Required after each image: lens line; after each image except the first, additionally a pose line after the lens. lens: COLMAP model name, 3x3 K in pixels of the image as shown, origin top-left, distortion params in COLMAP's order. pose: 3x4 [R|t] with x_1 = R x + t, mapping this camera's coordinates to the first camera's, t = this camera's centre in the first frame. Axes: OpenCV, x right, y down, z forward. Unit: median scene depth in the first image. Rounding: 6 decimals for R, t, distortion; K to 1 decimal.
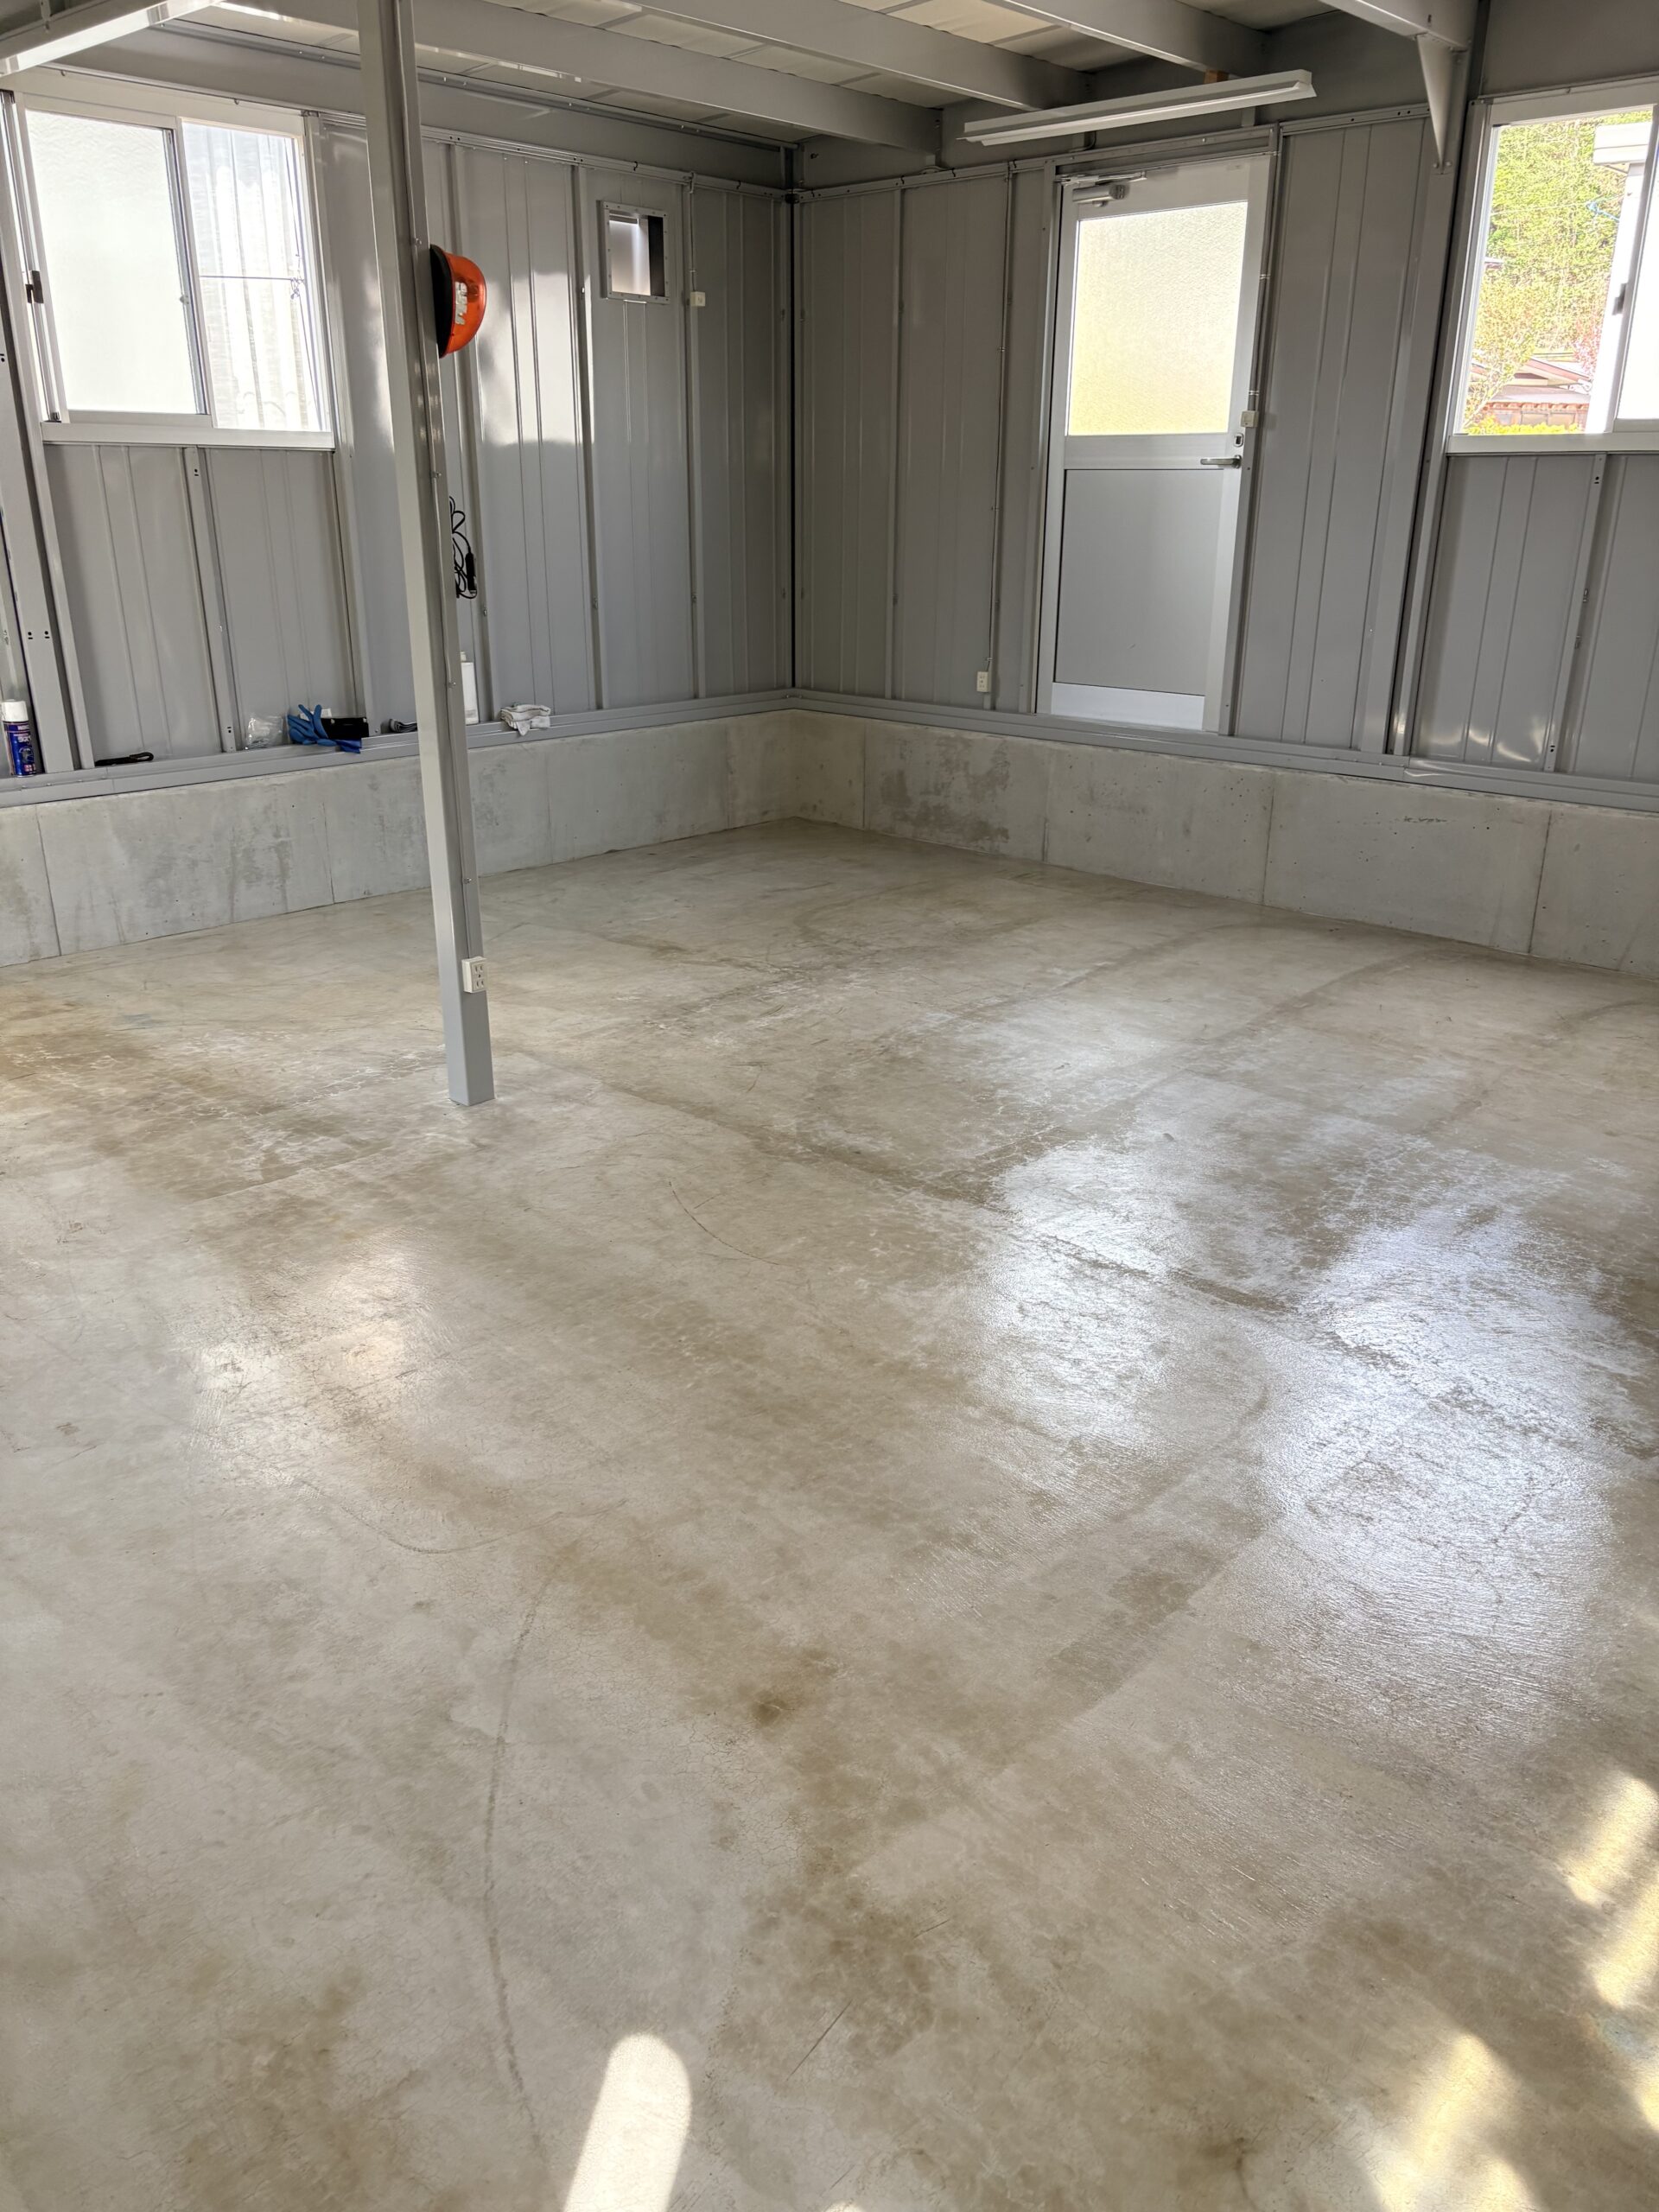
lens RADIAL K [[1653.1, 0, 842.8], [0, 1653.1, 1118.9], [0, 0, 1]] dist [0.045506, -0.061674]
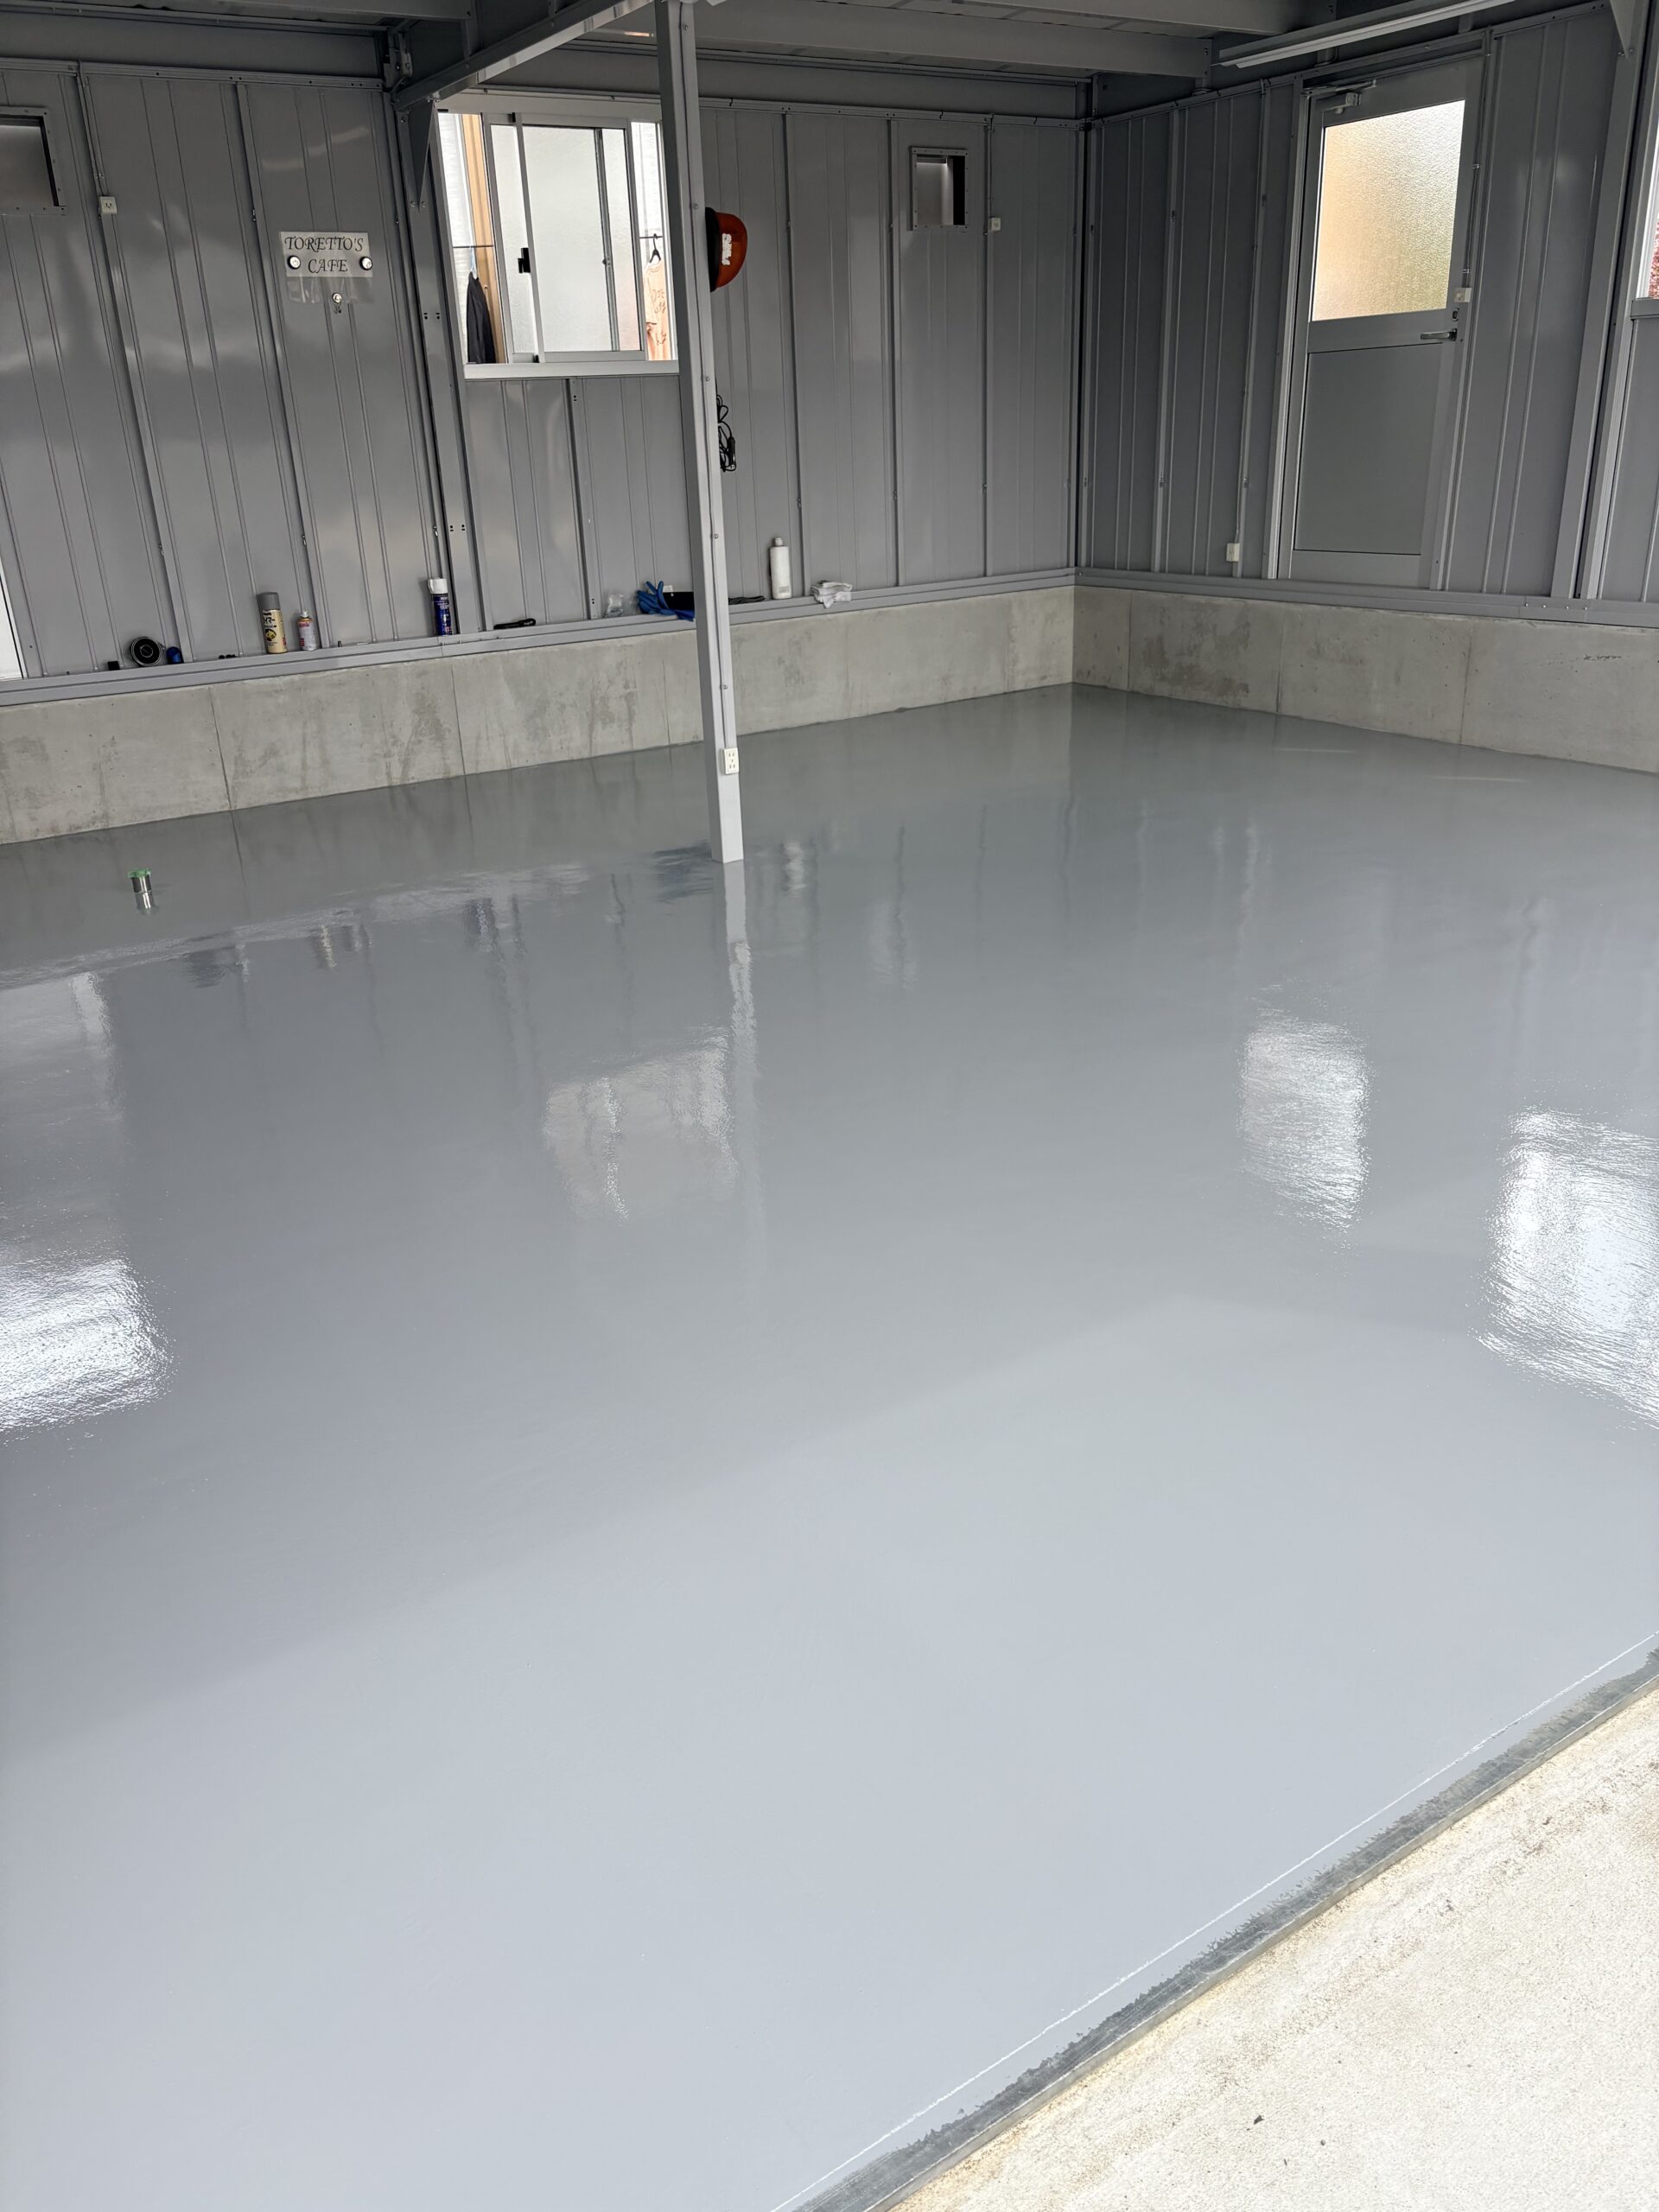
lens RADIAL K [[1653.1, 0, 812.1], [0, 1653.1, 1119.2], [0, 0, 1]] dist [0.045506, -0.061674]
pose [[0.964105, 0.058922, -0.258901, 0.143216], [-0.049413, 0.997848, 0.043091, 0.097279], [0.260883, -0.028751, 0.964942, -0.193963]]
